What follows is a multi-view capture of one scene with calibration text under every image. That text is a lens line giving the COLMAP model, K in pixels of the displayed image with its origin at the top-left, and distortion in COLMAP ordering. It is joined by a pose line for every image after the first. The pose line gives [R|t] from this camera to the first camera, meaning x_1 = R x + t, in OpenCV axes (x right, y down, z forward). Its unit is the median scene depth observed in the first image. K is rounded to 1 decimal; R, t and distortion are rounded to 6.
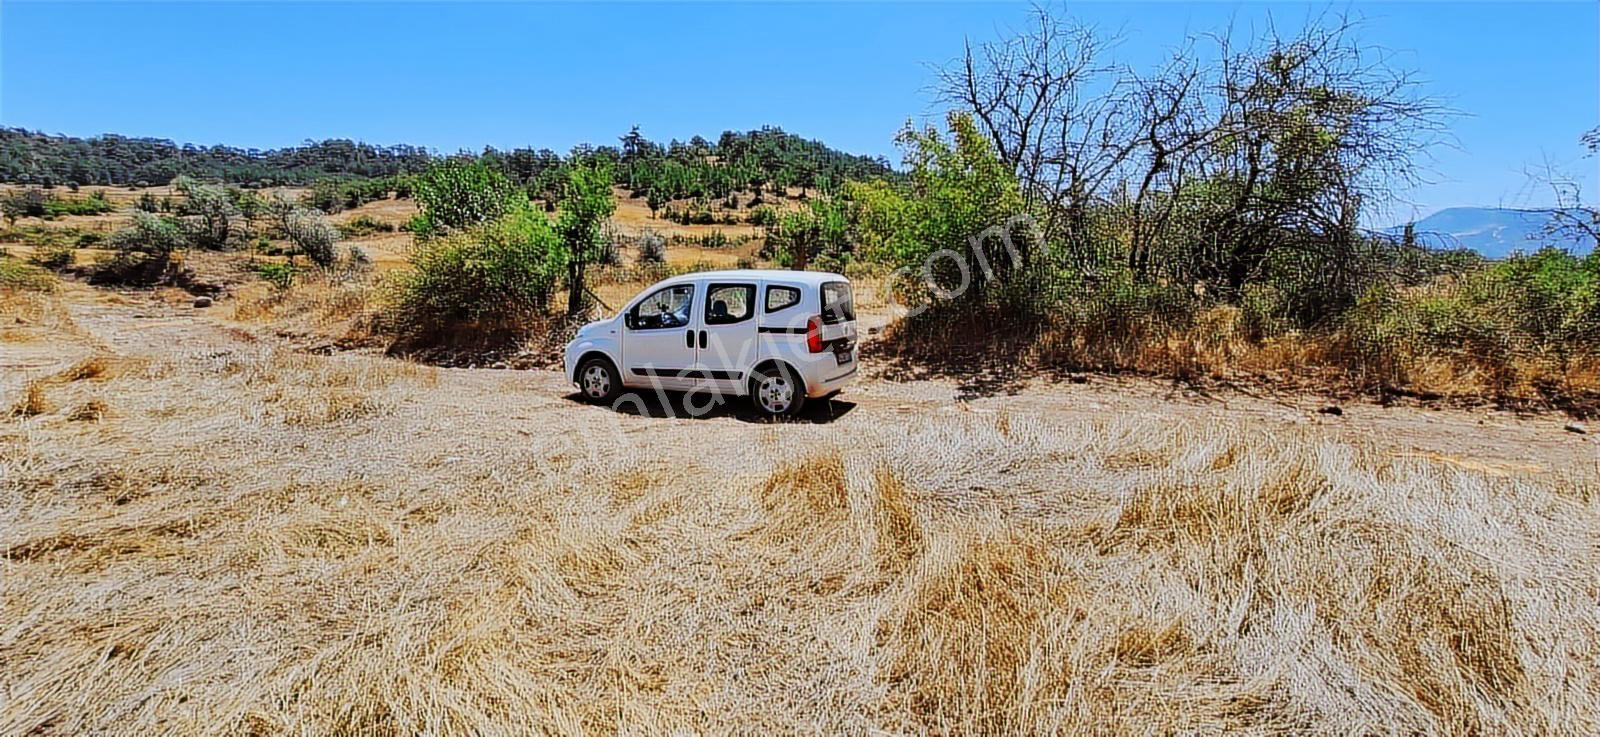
lens RADIAL K [[632.6, 0, 806.7], [0, 632.6, 361.0], [0, 0, 1]] dist [-0.006498, 0.001938]
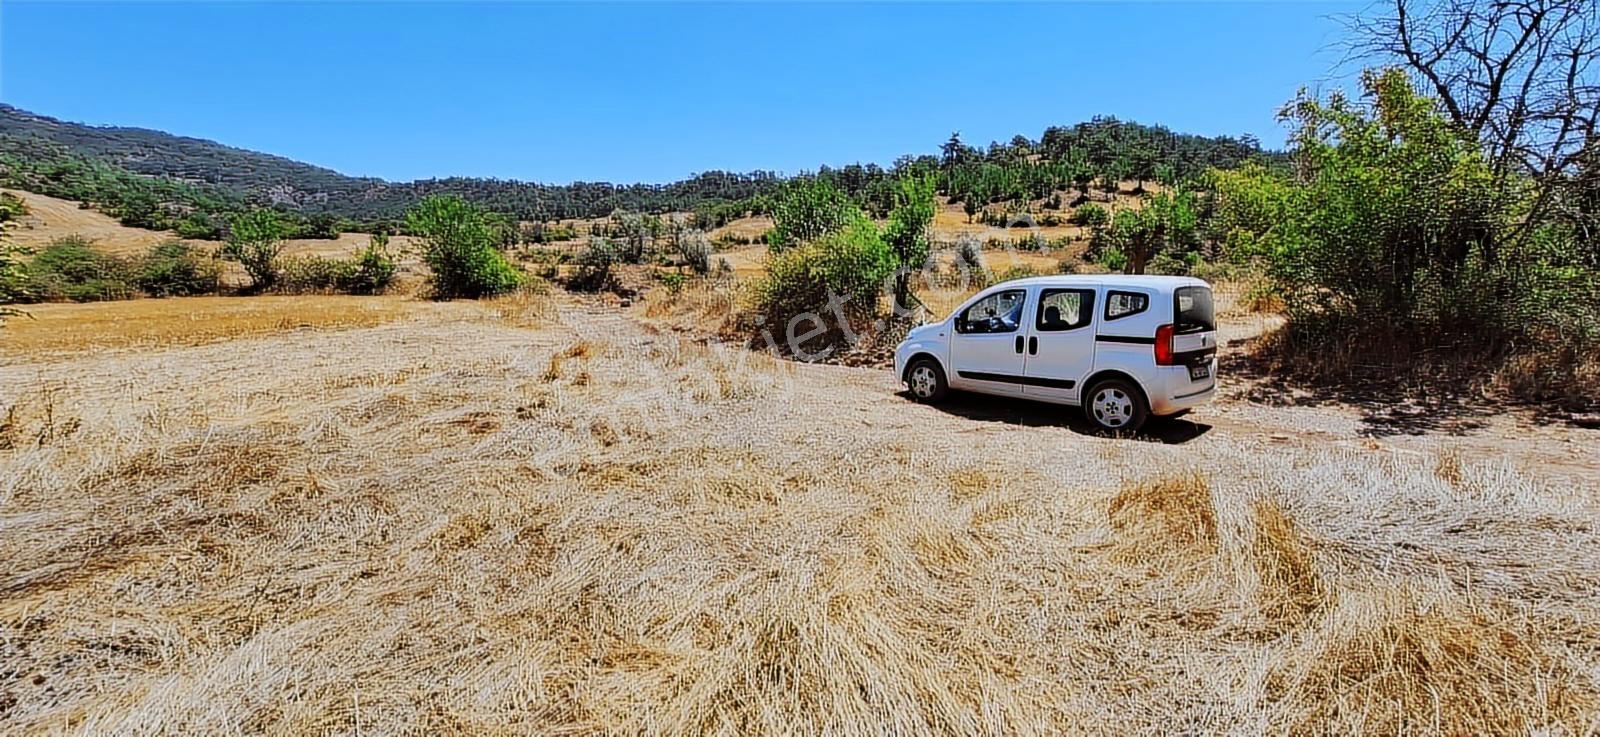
lens RADIAL K [[632.6, 0, 806.9], [0, 632.6, 363.0], [0, 0, 1]] dist [-0.006498, 0.001938]
pose [[0.887439, 0.051174, -0.458076, -0.004318], [-0.053112, 0.998551, 0.008659, 0.000498], [0.457855, 0.016645, 0.888871, -0.004422]]
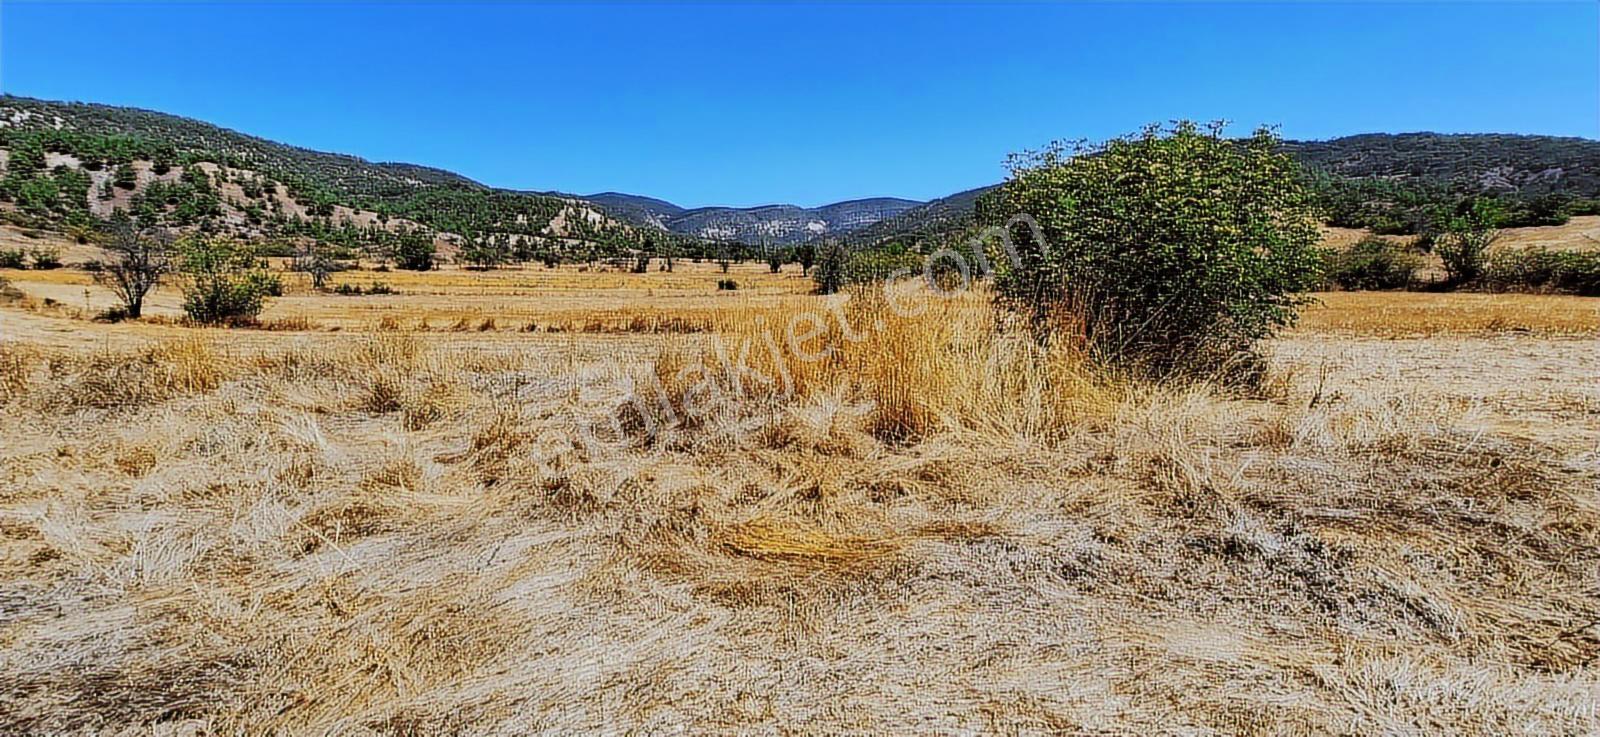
lens RADIAL K [[632.6, 0, 805.1], [0, 632.6, 364.4], [0, 0, 1]] dist [-0.006498, 0.001938]
pose [[-0.393473, 0.124224, -0.910905, -0.005131], [-0.132397, 0.972843, 0.189861, 0.002063], [0.909753, 0.195306, -0.366340, -0.018415]]
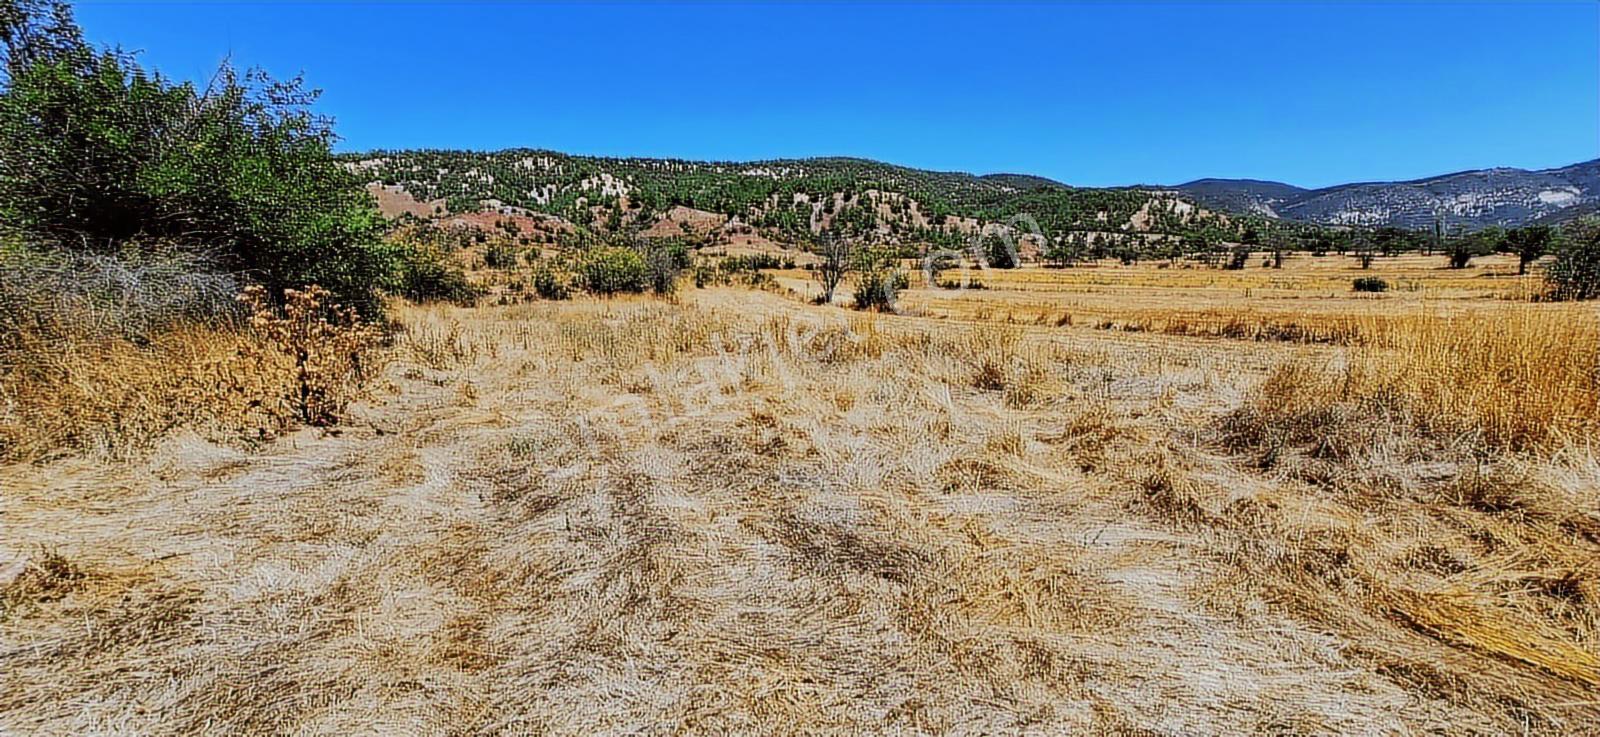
lens RADIAL K [[632.6, 0, 806.6], [0, 632.6, 362.8], [0, 0, 1]] dist [-0.006498, 0.001938]
pose [[-0.948005, 0.043841, -0.315221, 0.002910], [-0.045466, 0.961651, 0.270481, 0.002352], [0.314991, 0.270750, -0.909657, -0.020170]]
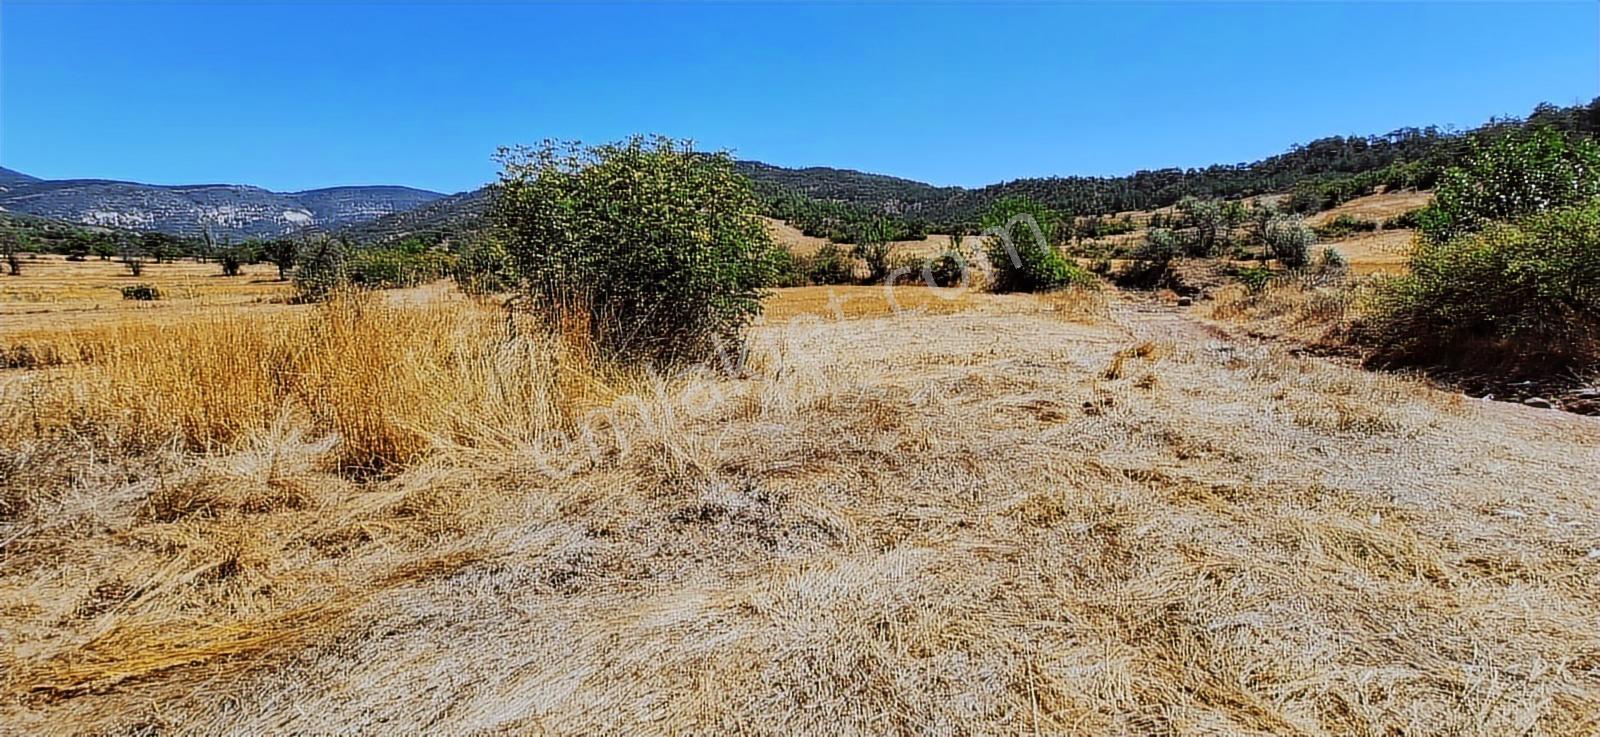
lens RADIAL K [[632.6, 0, 805.6], [0, 632.6, 366.6], [0, 0, 1]] dist [-0.006498, 0.001938]
pose [[0.275727, 0.132336, -0.952083, -0.007721], [-0.129639, 0.986548, 0.099582, 0.000968], [0.952454, 0.095969, 0.289174, -0.009887]]
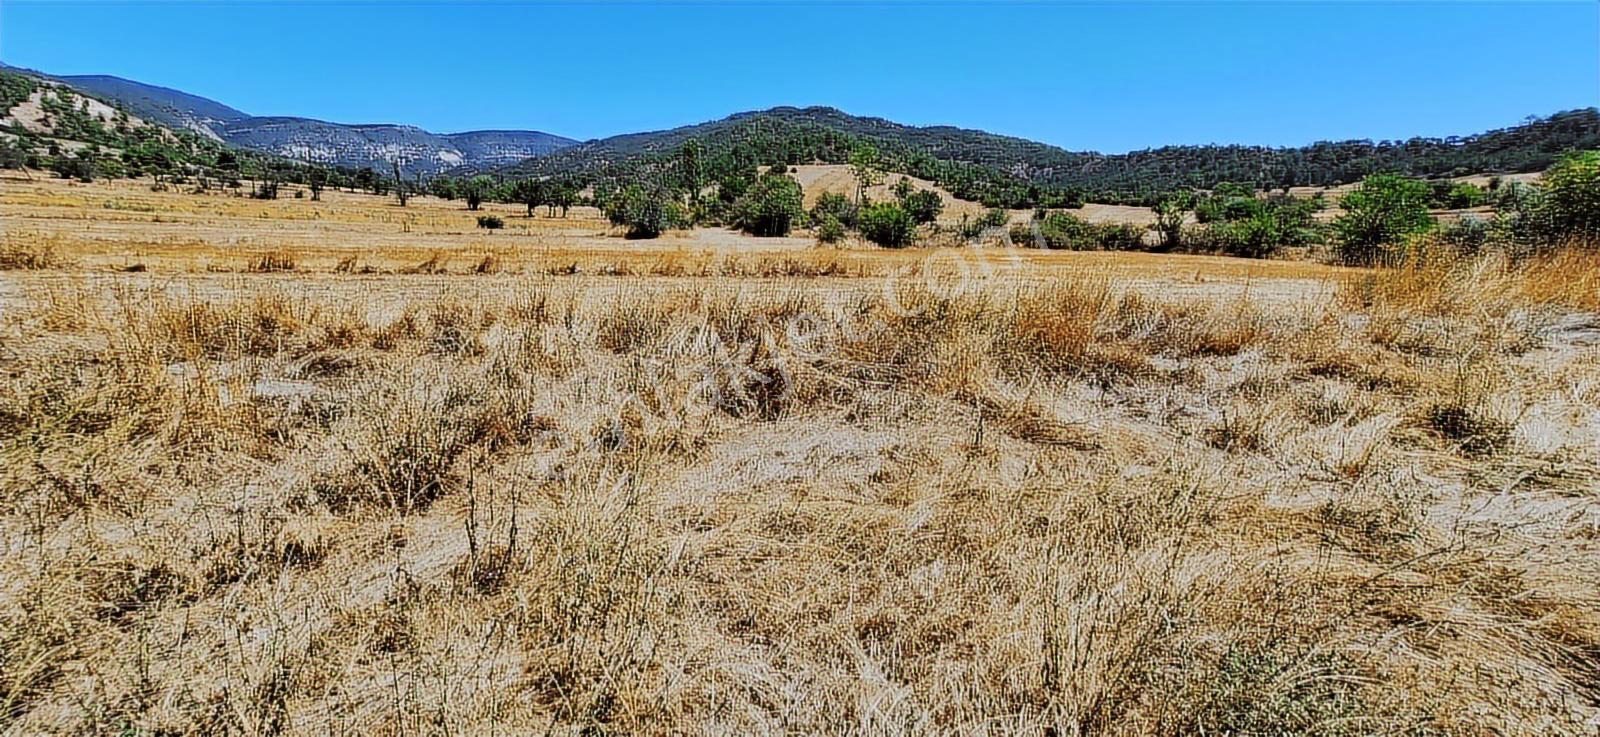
lens RADIAL K [[632.6, 0, 804.2], [0, 632.6, 365.2], [0, 0, 1]] dist [-0.006498, 0.001938]
pose [[0.112119, 0.206406, -0.972022, 0.029854], [-0.188854, 0.964787, 0.183086, 0.064069], [0.975584, 0.163043, 0.147151, -0.354706]]
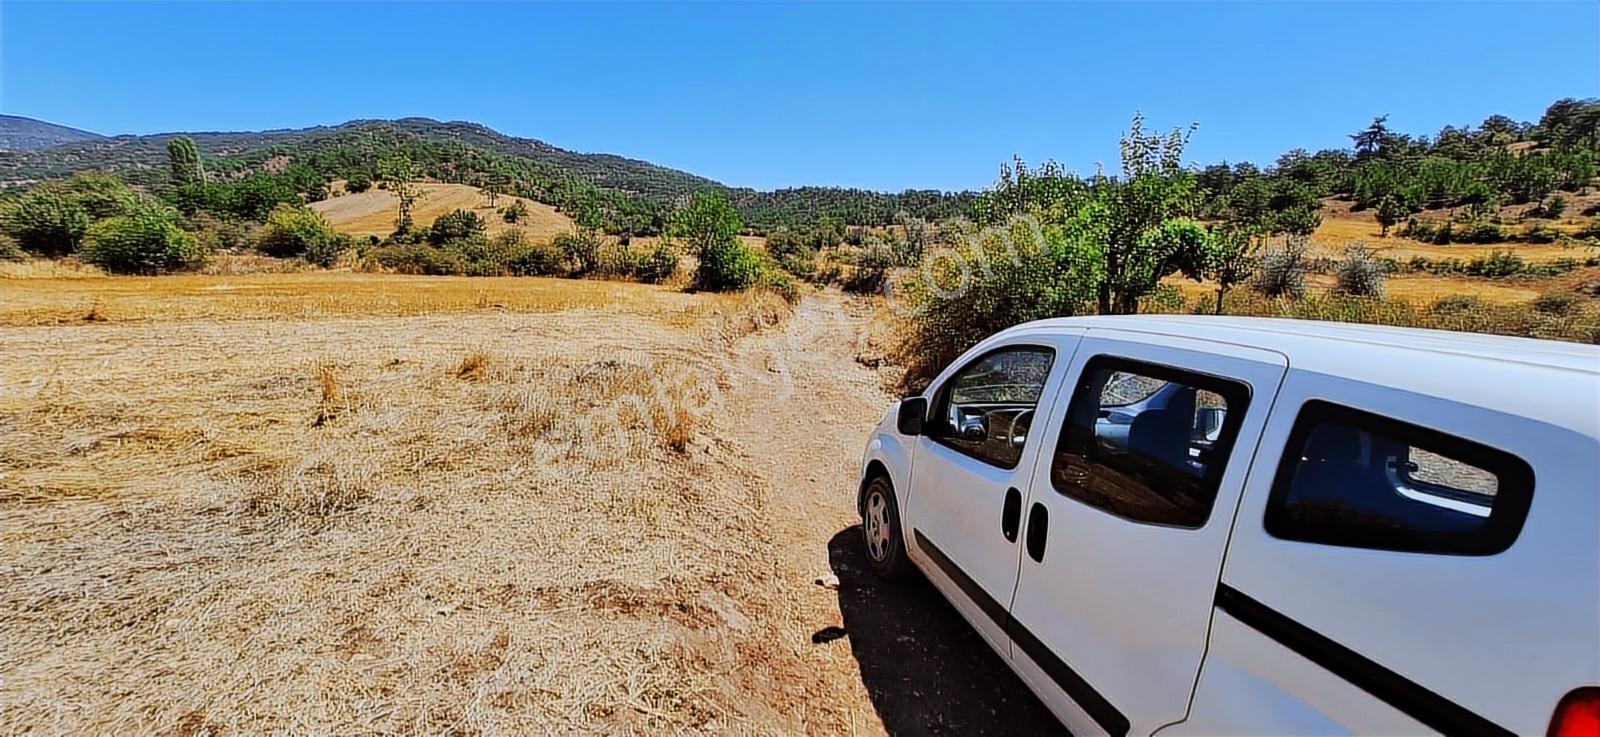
lens RADIAL K [[632.6, 0, 805.8], [0, 632.6, 366.3], [0, 0, 1]] dist [-0.006498, 0.001938]
pose [[0.562018, 0.138397, -0.815465, 0.002055], [-0.162500, 0.985163, 0.055203, -0.019404], [0.811005, 0.101488, 0.576169, 0.125400]]
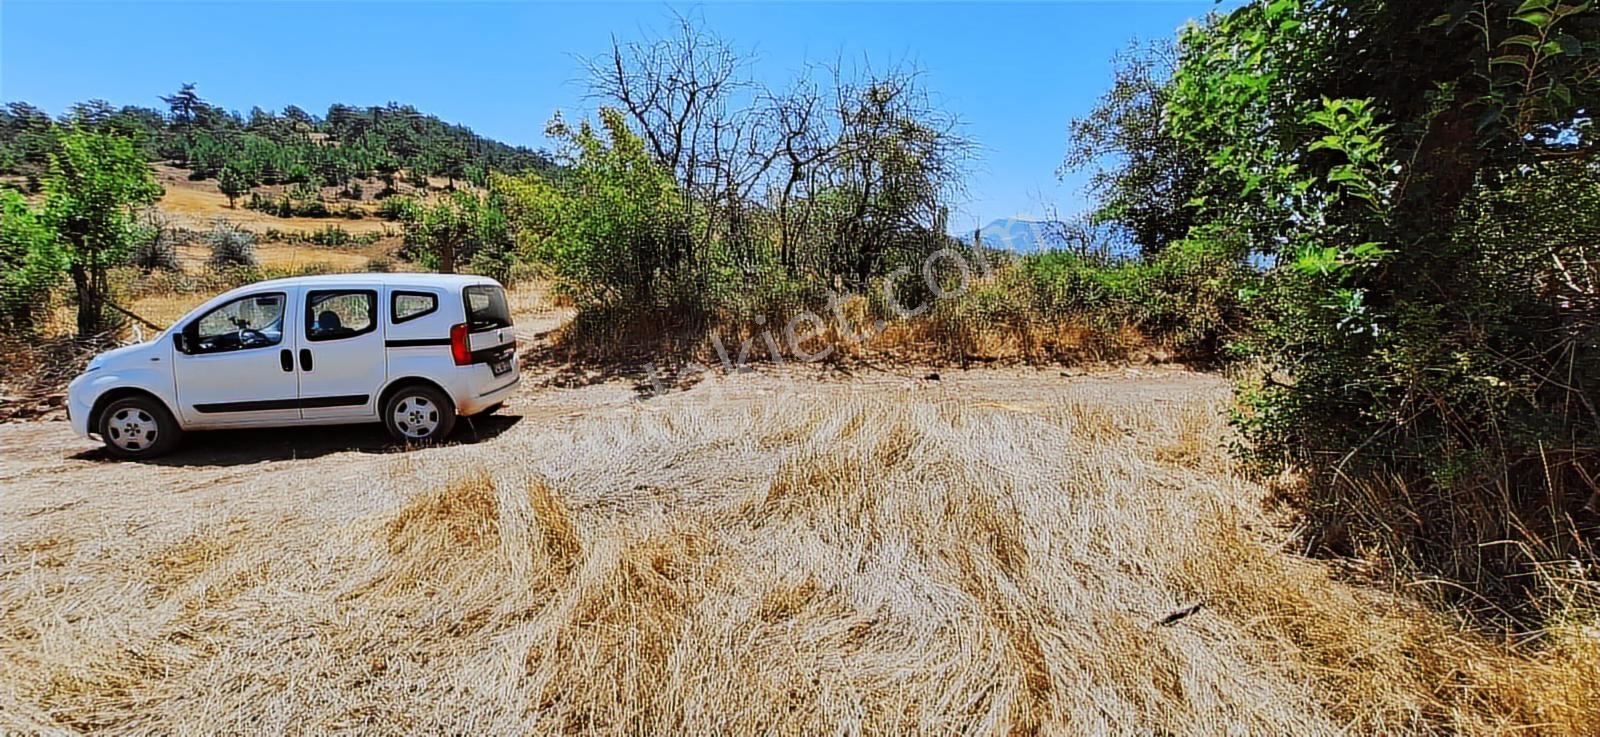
lens RADIAL K [[632.6, 0, 802.4], [0, 632.6, 365.6], [0, 0, 1]] dist [-0.006498, 0.001938]
pose [[0.883240, -0.082458, 0.461614, 0.004168], [0.078870, 0.996516, 0.027101, 0.000177], [-0.462240, 0.012471, 0.886667, -0.000871]]
